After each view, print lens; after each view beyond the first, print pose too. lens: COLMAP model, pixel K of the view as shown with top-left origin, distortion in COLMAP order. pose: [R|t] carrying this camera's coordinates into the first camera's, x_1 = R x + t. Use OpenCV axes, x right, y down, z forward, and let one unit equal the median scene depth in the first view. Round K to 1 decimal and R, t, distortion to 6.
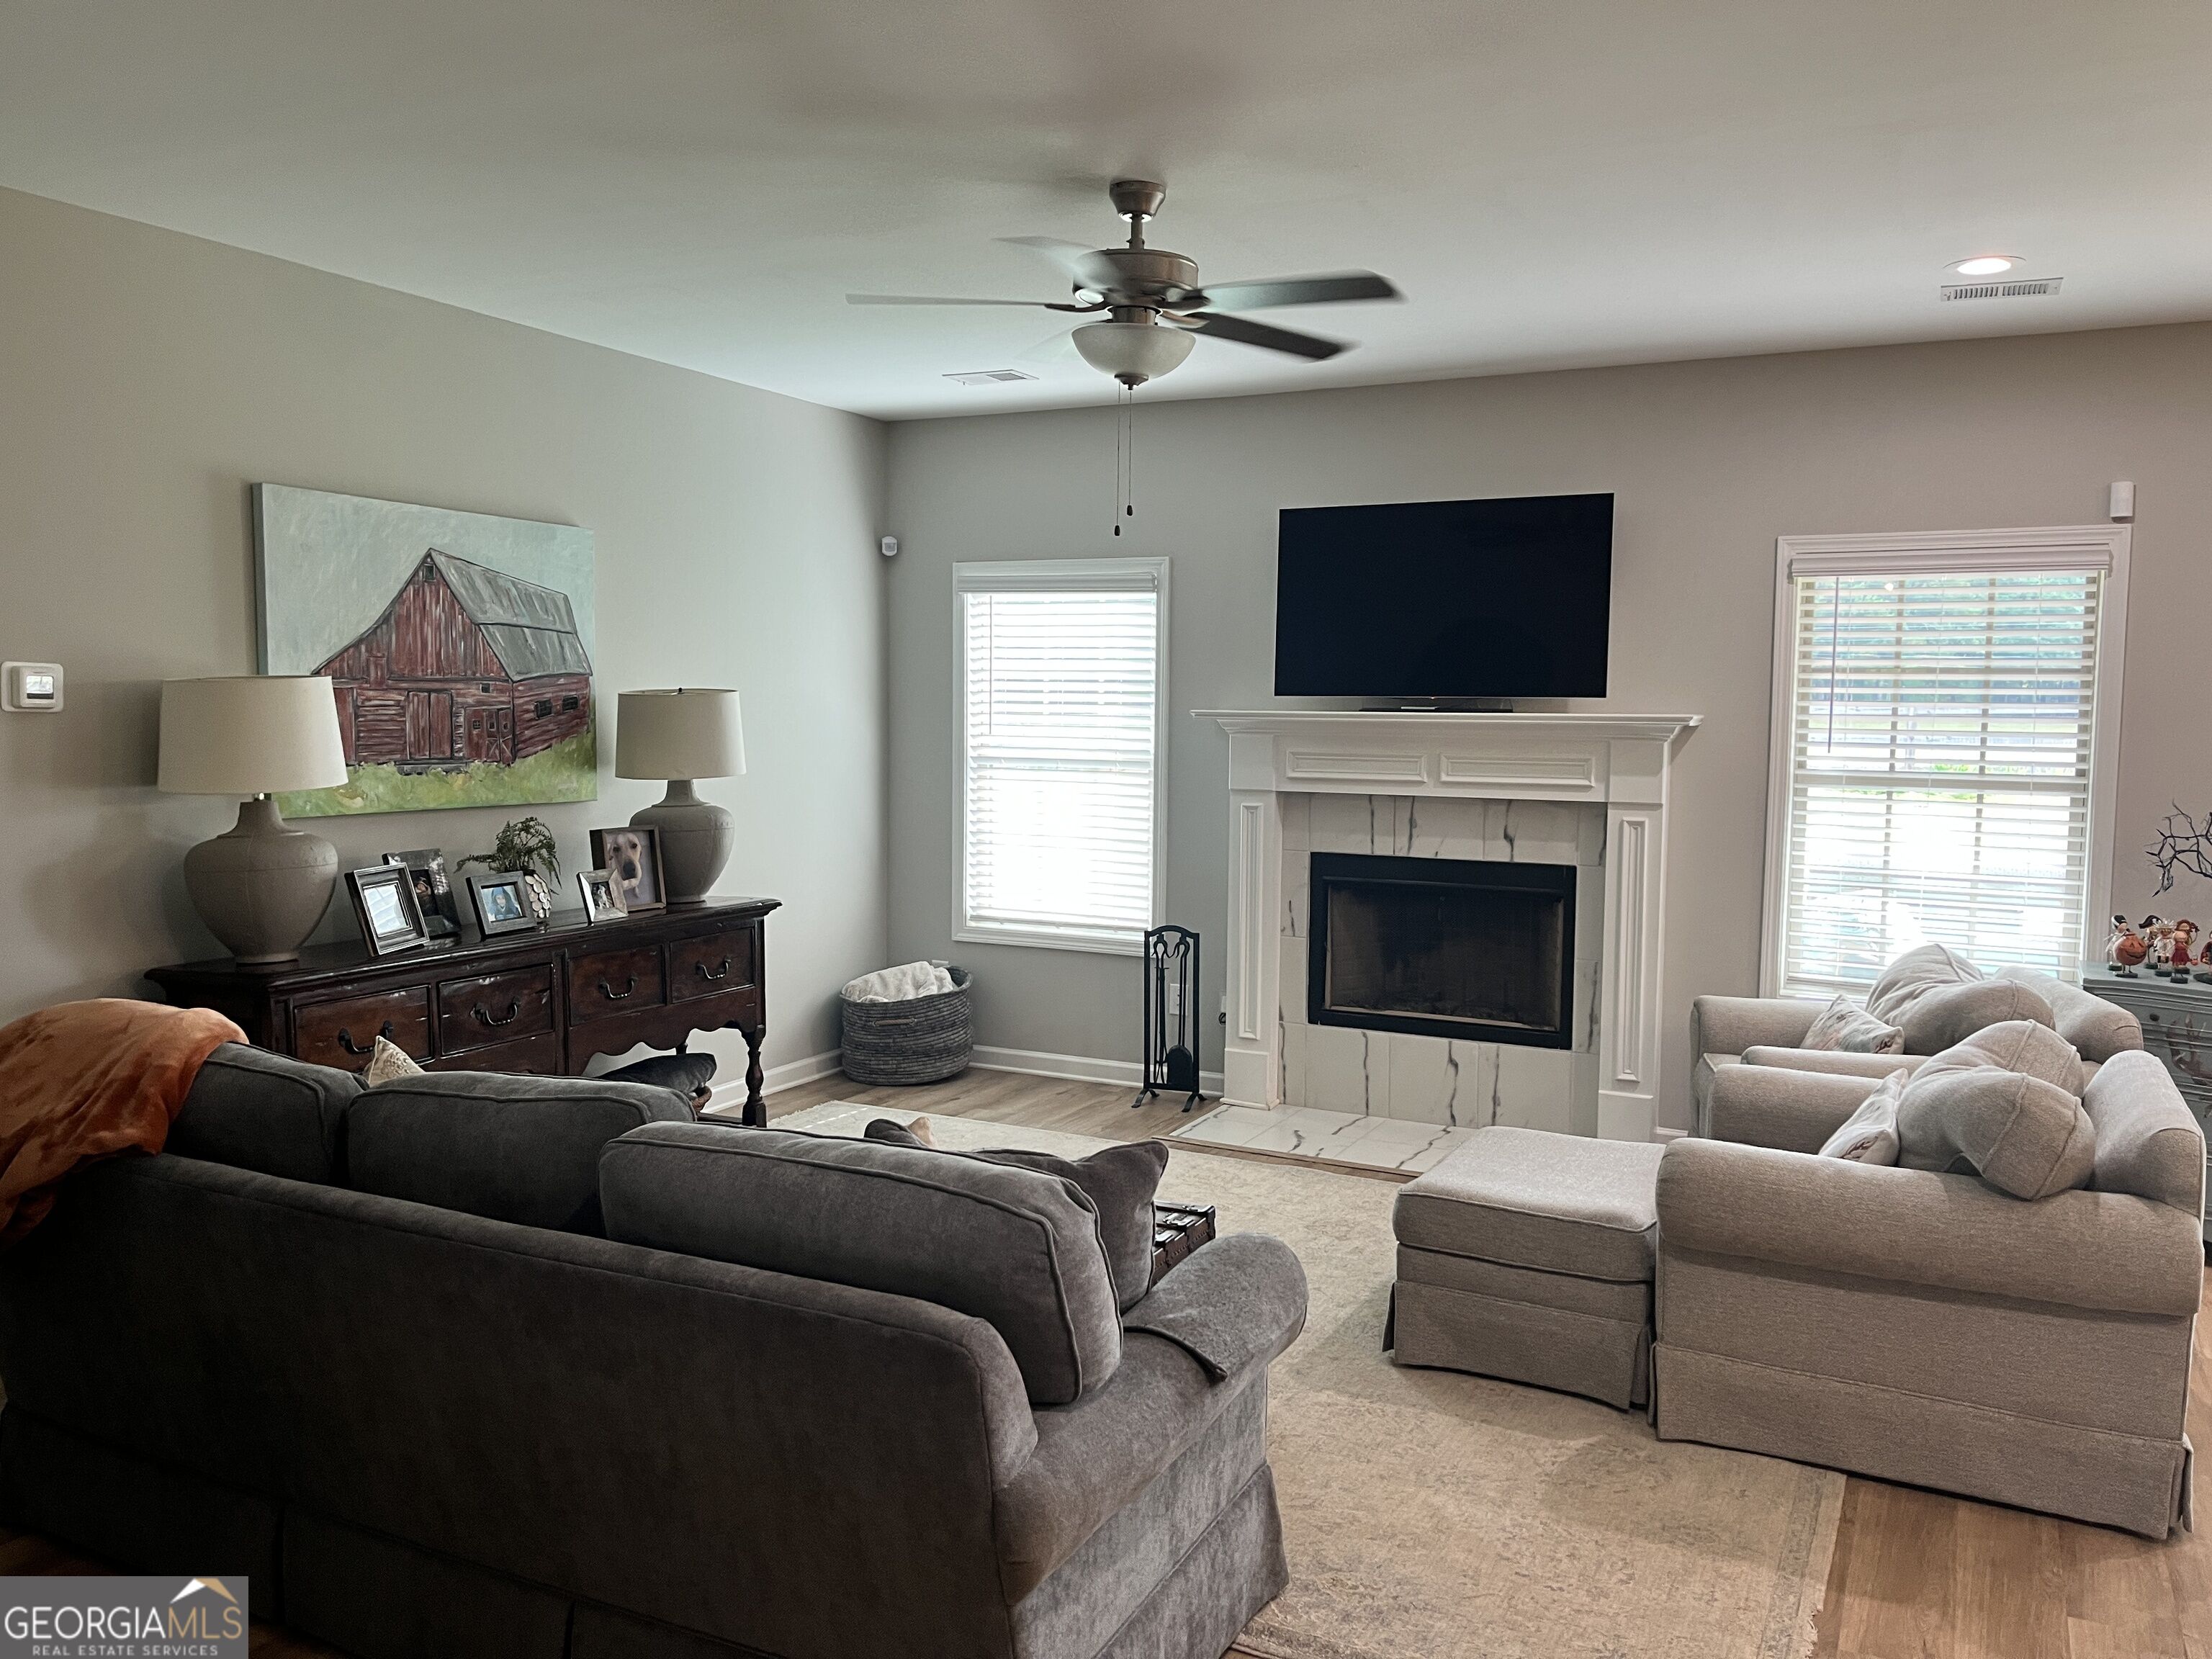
lens RADIAL K [[1697.6, 0, 1121.2], [0, 1697.6, 823.8], [0, 0, 1]] dist [0.077628, -0.106655]
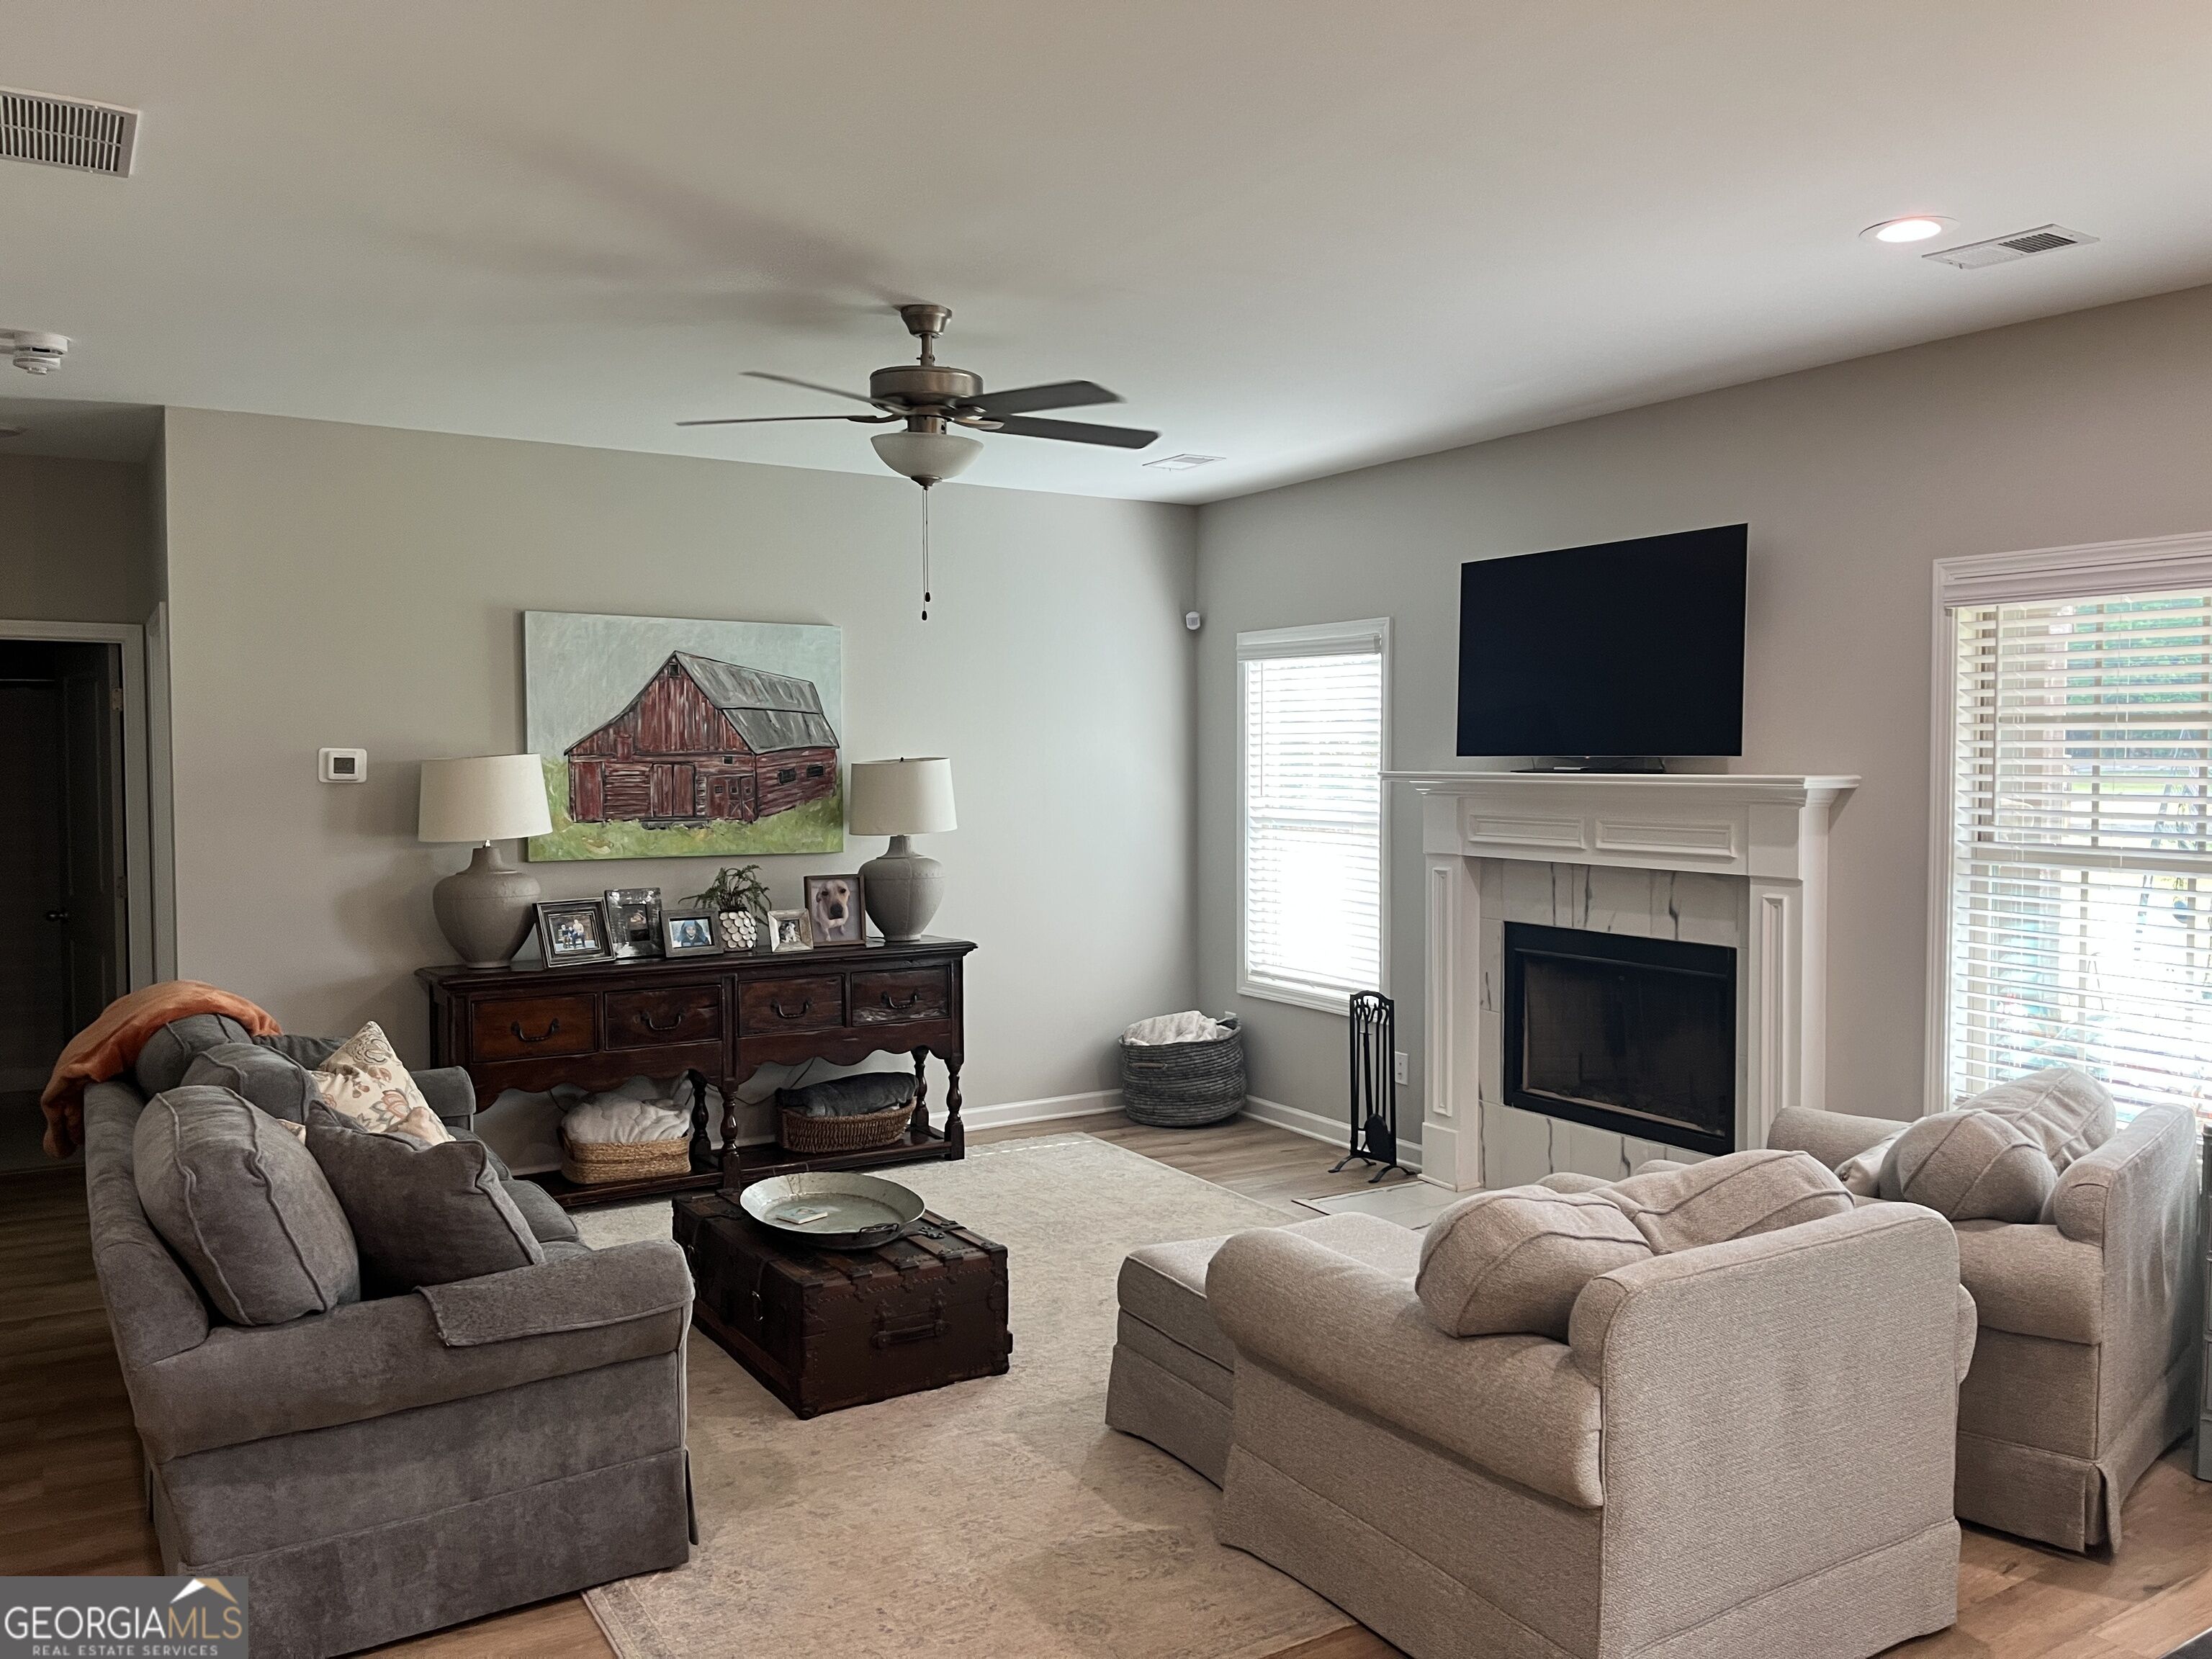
lens RADIAL K [[1697.6, 0, 1119.1], [0, 1697.6, 816.8], [0, 0, 1]] dist [0.077628, -0.106655]
pose [[0.849574, 0.007857, -0.527410, 0.491887], [-0.027100, 0.999219, -0.028767, -0.009501], [0.526772, 0.038732, 0.849124, 0.094720]]
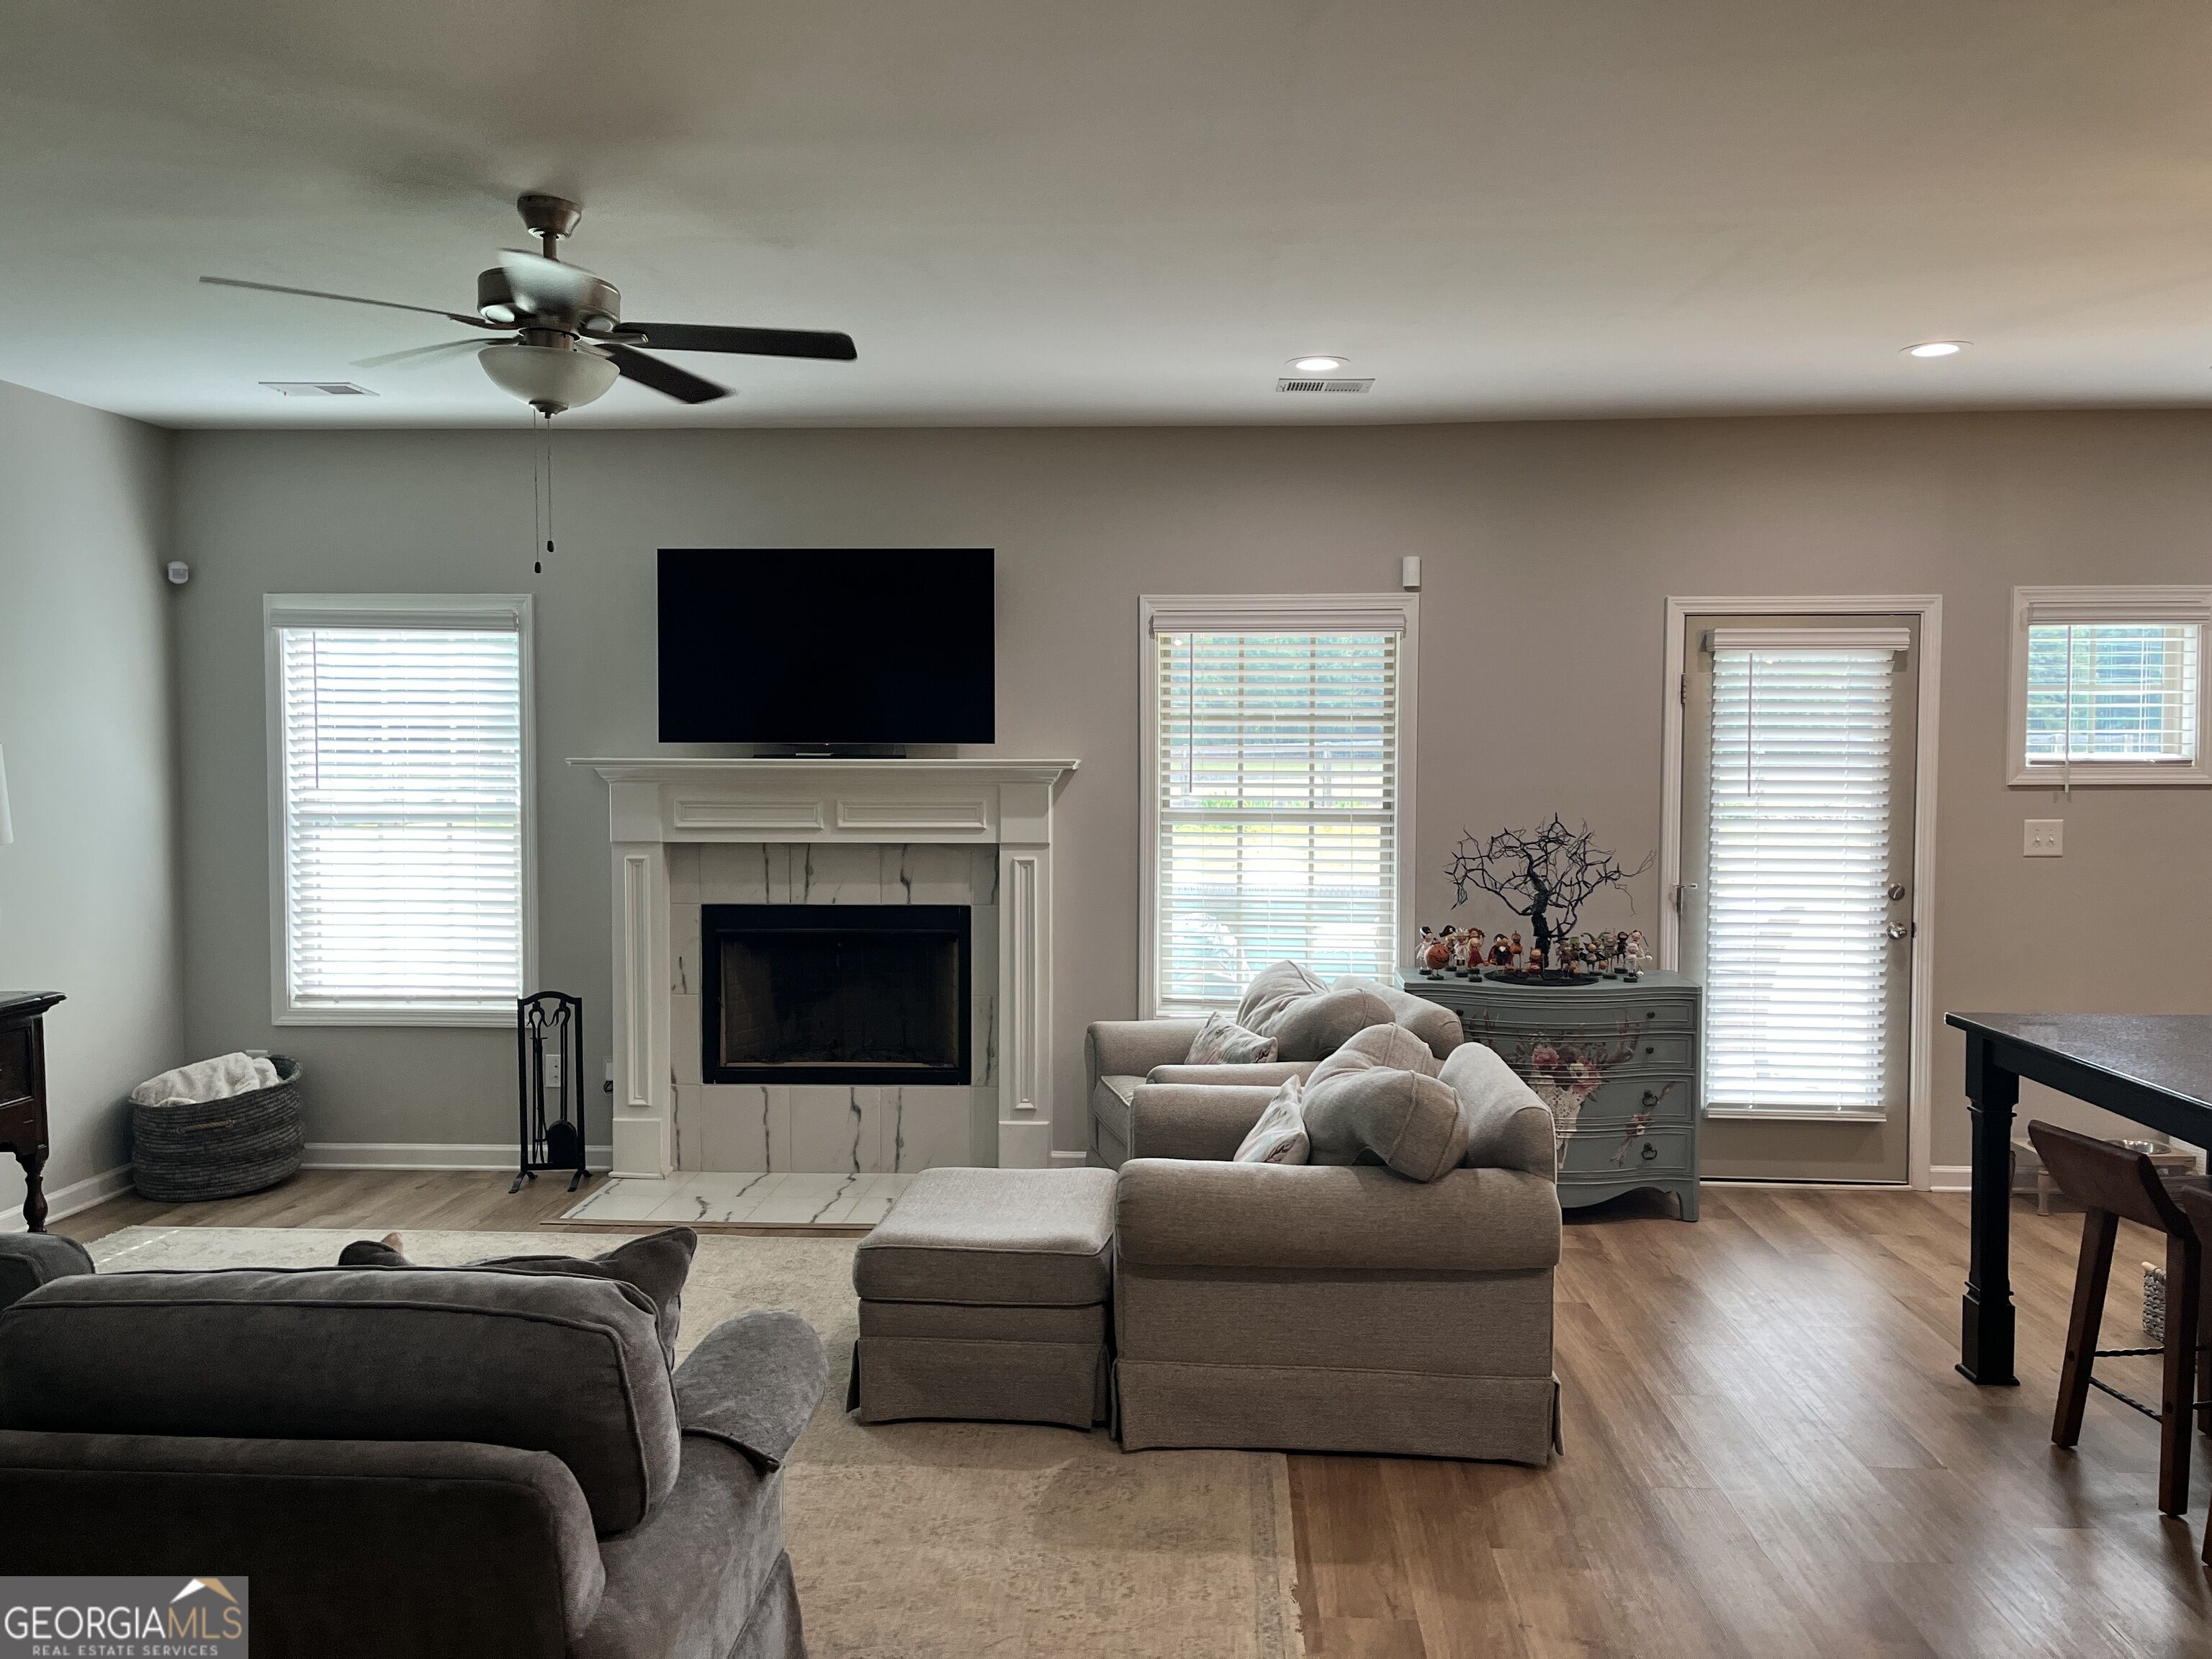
lens RADIAL K [[1697.6, 0, 1126.2], [0, 1697.6, 819.2], [0, 0, 1]] dist [0.077628, -0.106655]
pose [[0.916886, -0.026270, 0.398284, -0.059169], [0.037302, 0.999104, -0.019974, -0.003976], [-0.397403, 0.033171, 0.917044, 0.018559]]
